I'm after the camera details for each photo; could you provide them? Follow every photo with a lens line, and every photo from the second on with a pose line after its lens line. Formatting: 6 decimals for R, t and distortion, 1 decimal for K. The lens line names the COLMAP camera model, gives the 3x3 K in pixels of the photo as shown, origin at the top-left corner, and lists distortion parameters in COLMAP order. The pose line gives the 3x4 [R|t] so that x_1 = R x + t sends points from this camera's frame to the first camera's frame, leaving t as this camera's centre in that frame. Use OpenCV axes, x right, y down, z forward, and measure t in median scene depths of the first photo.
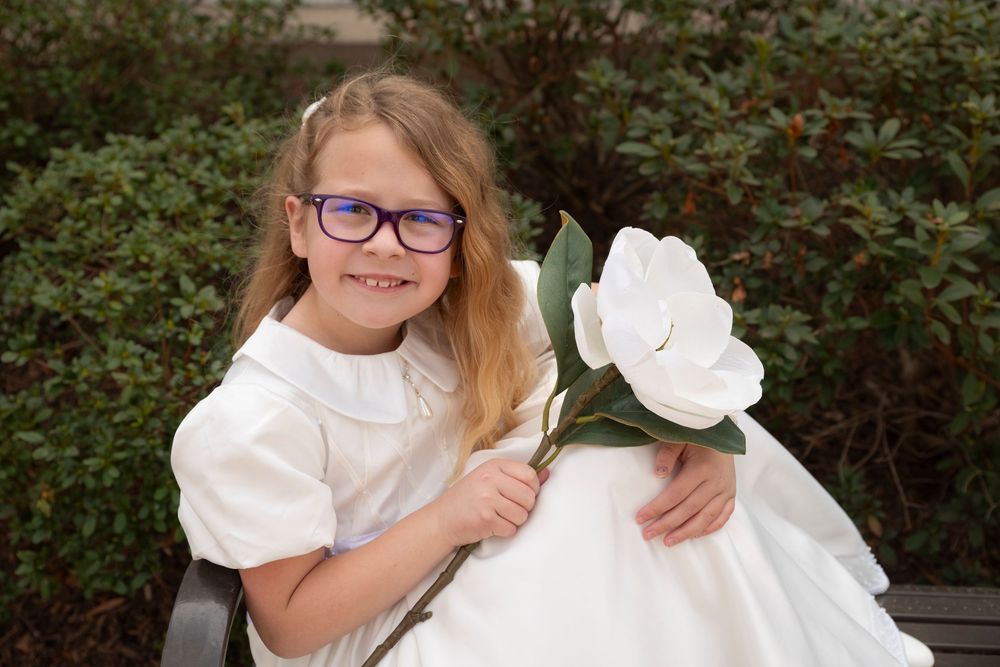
lens RADIAL K [[1232.7, 0, 500.0], [0, 1232.7, 333.5], [0, 0, 1]] dist [0.020187, 0.047524]
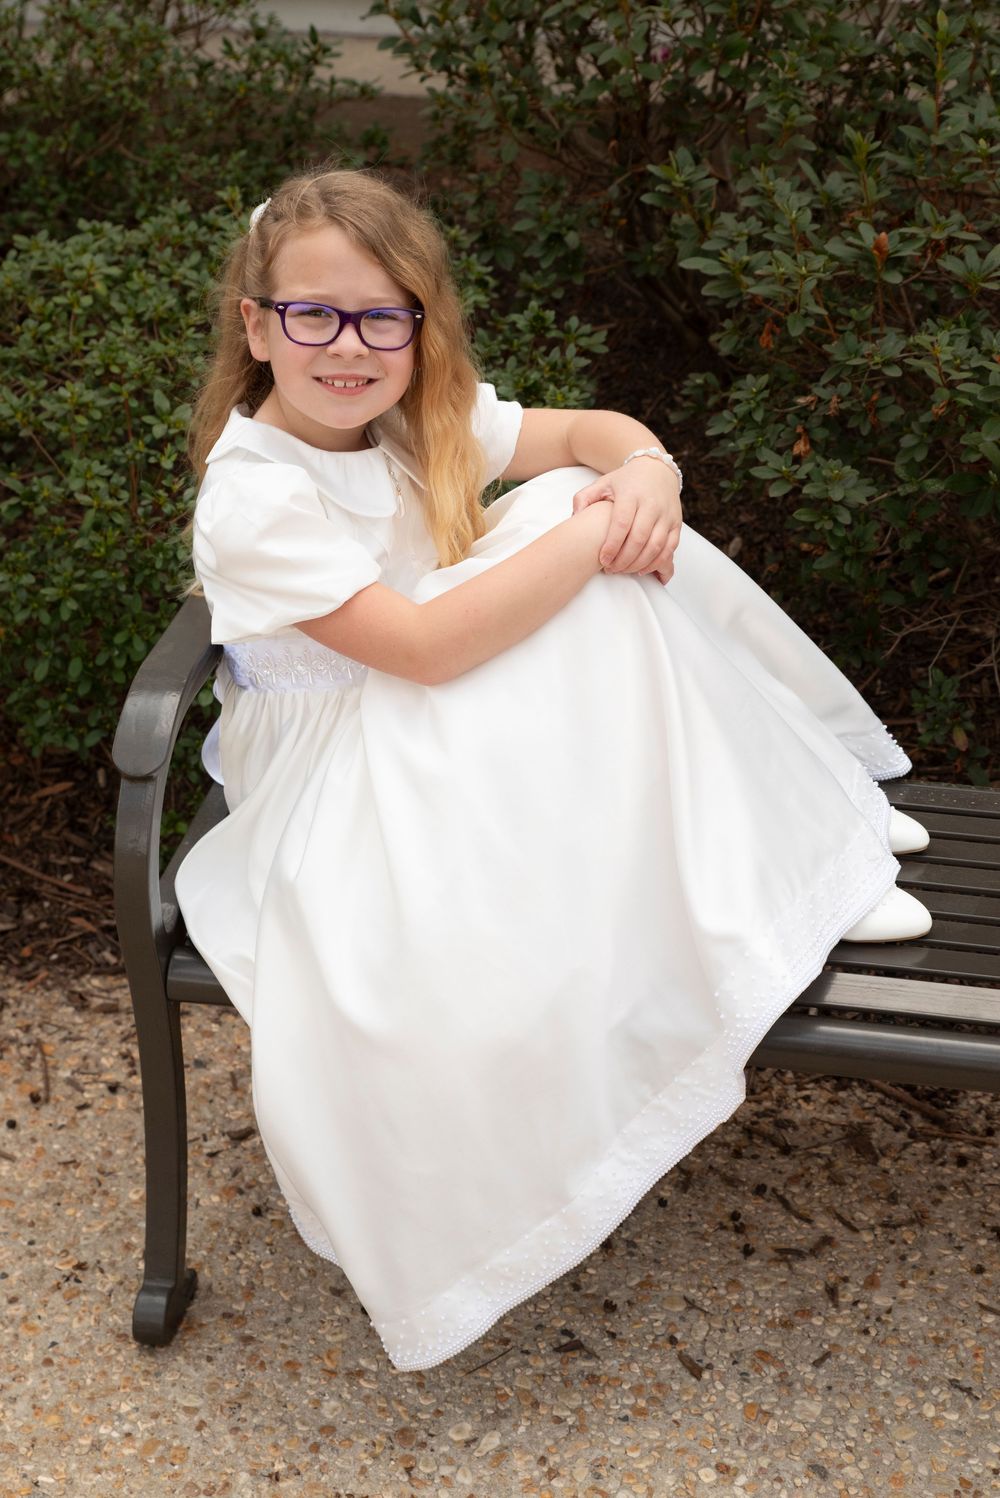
lens RADIAL K [[2283.3, 0, 500.0], [0, 2283.3, 749.0], [0, 0, 1]] dist [0.001417, 0.080647]
pose [[0.992126, 0.065562, -0.106708, 0.164858], [-0.057873, 0.995605, 0.073629, 0.069399], [0.111067, -0.066874, 0.991560, -0.564832]]
